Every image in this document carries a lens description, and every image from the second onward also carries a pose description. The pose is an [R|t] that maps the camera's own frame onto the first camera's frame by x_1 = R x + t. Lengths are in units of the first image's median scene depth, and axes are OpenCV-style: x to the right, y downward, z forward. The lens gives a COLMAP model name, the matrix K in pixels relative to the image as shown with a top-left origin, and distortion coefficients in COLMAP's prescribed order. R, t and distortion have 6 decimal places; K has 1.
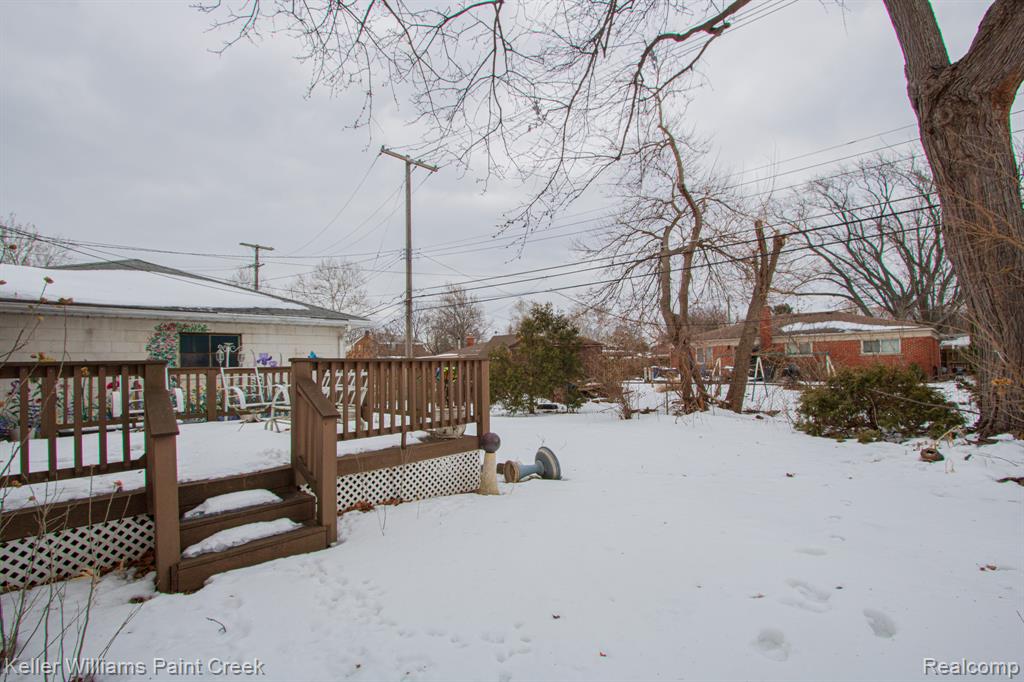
lens RADIAL K [[495.1, 0, 515.7], [0, 495.1, 347.3], [0, 0, 1]] dist [-0.013175, 0.000507]
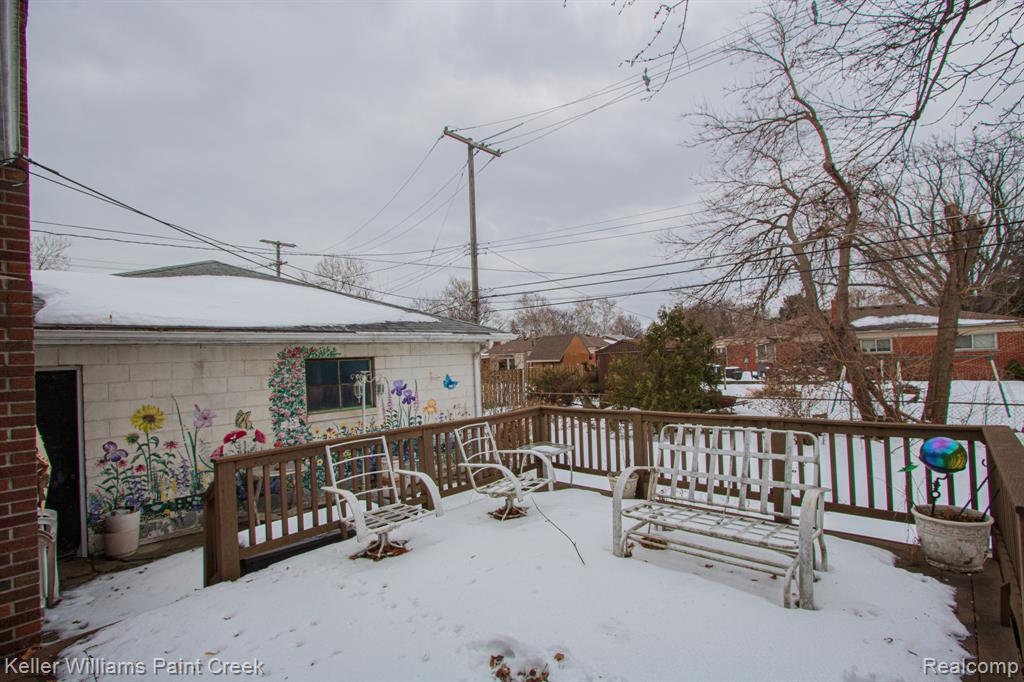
lens RADIAL K [[495.1, 0, 510.1], [0, 495.1, 341.9], [0, 0, 1]] dist [-0.013175, 0.000507]
pose [[0.999697, -0.017714, 0.017109, -0.322756], [0.017653, 0.999837, 0.003699, -0.045272], [-0.017172, -0.003396, 0.999847, 0.206219]]
